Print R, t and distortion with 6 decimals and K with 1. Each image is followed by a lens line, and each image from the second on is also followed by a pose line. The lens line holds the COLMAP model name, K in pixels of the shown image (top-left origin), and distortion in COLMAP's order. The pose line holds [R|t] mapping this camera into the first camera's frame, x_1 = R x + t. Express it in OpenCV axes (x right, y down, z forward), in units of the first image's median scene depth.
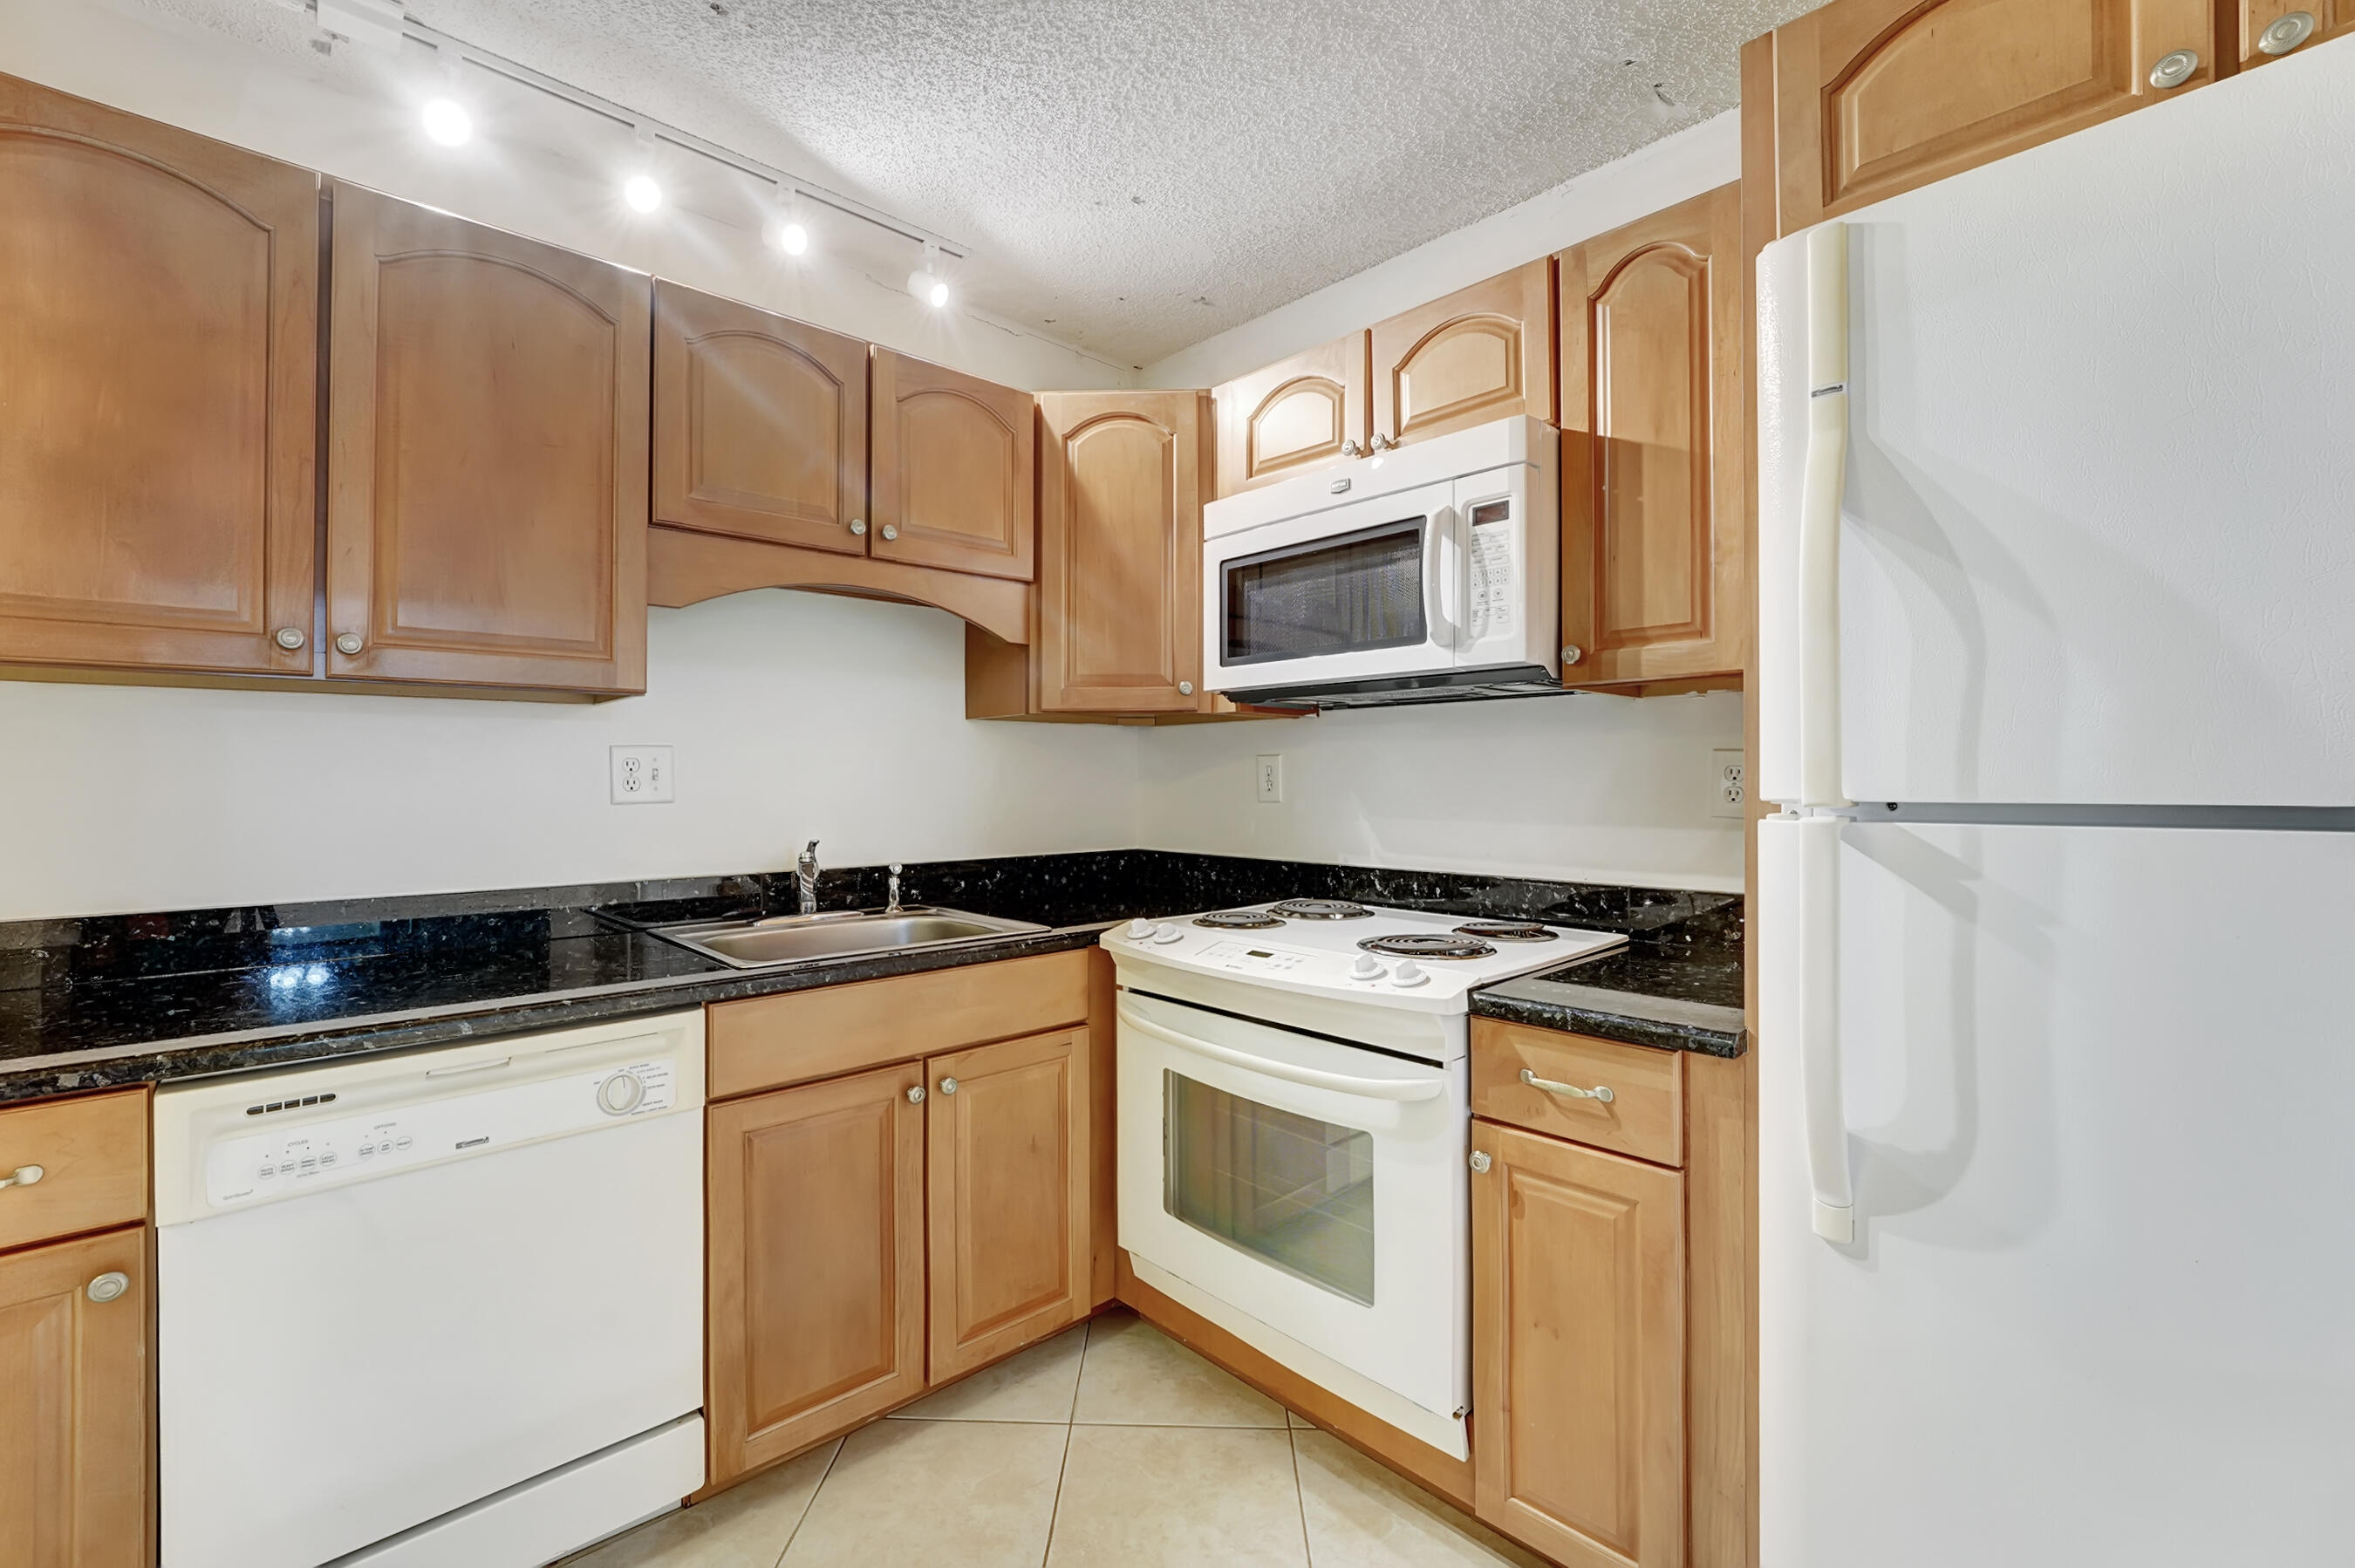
lens RADIAL K [[984.0, 0, 1153.0], [0, 984.0, 786.4], [0, 0, 1]] dist [-0.030086, 0.003913]
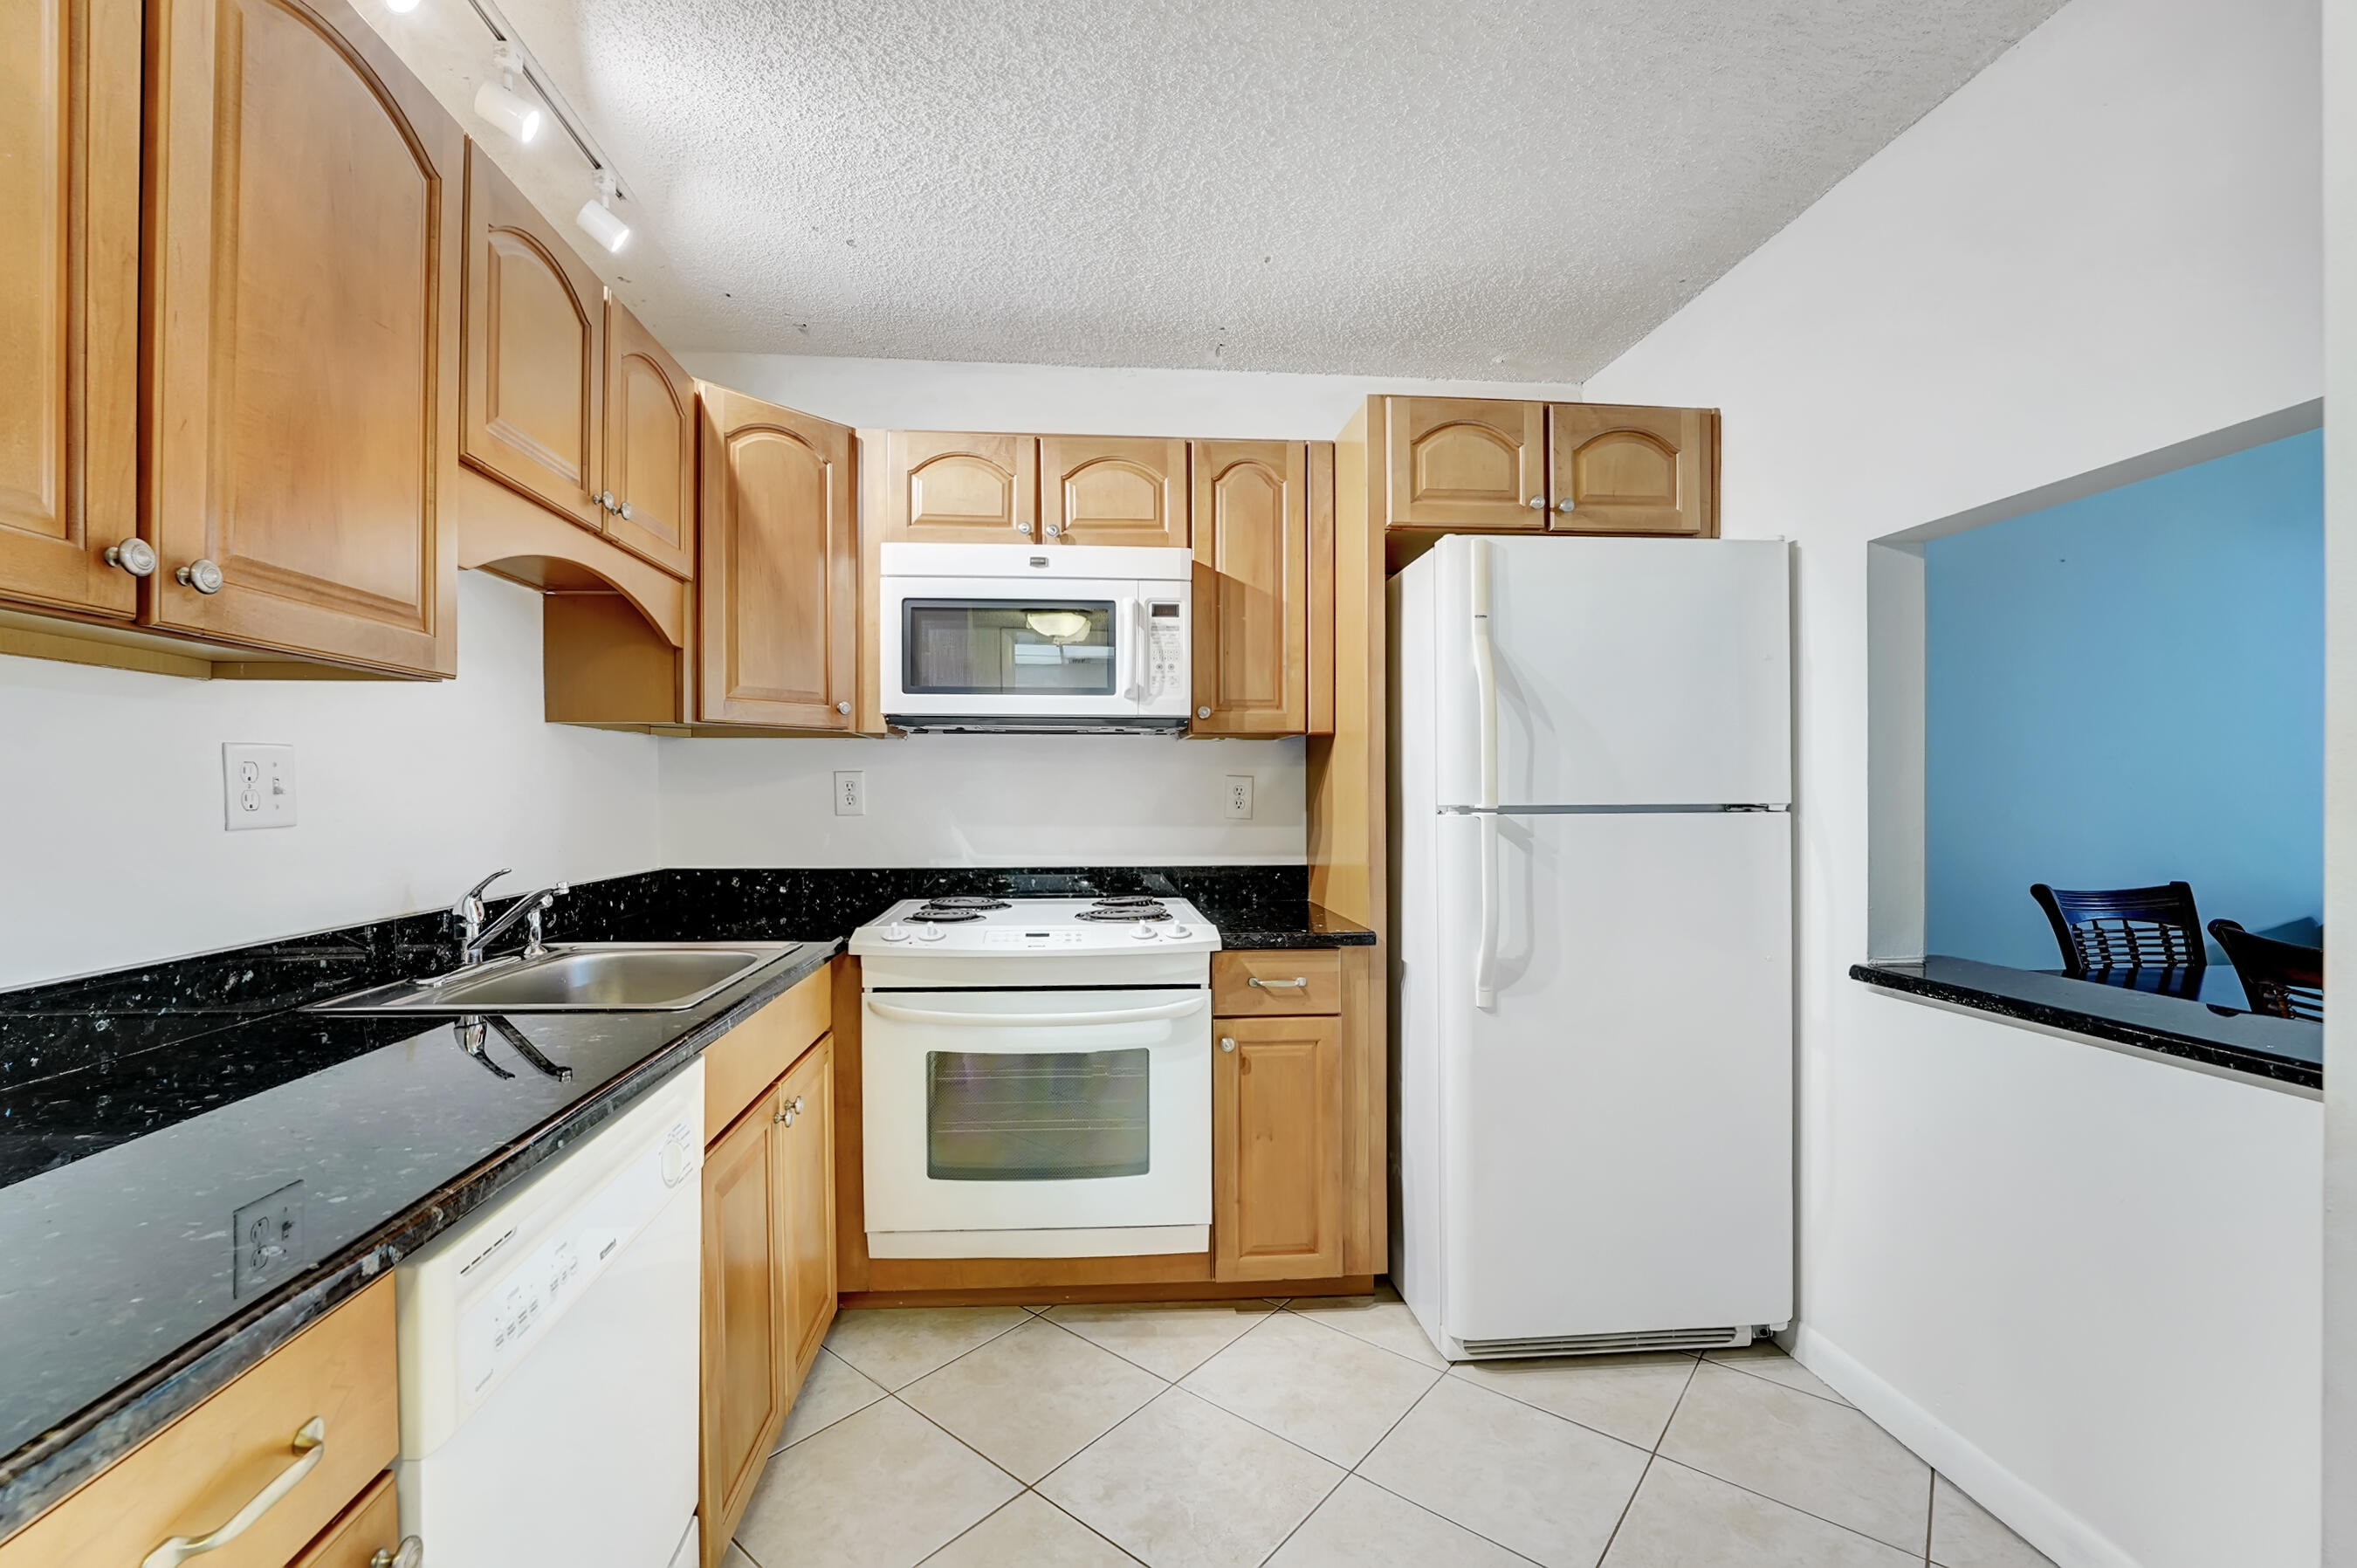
lens RADIAL K [[1011.9, 0, 1138.6], [0, 1011.9, 809.0], [0, 0, 1]] dist [-0.023927, 0.002185]
pose [[0.622602, -0.009821, 0.782477, -0.826438], [0.003504, 0.999946, 0.009762, -0.001156], [-0.782531, -0.003336, 0.622603, 0.101992]]
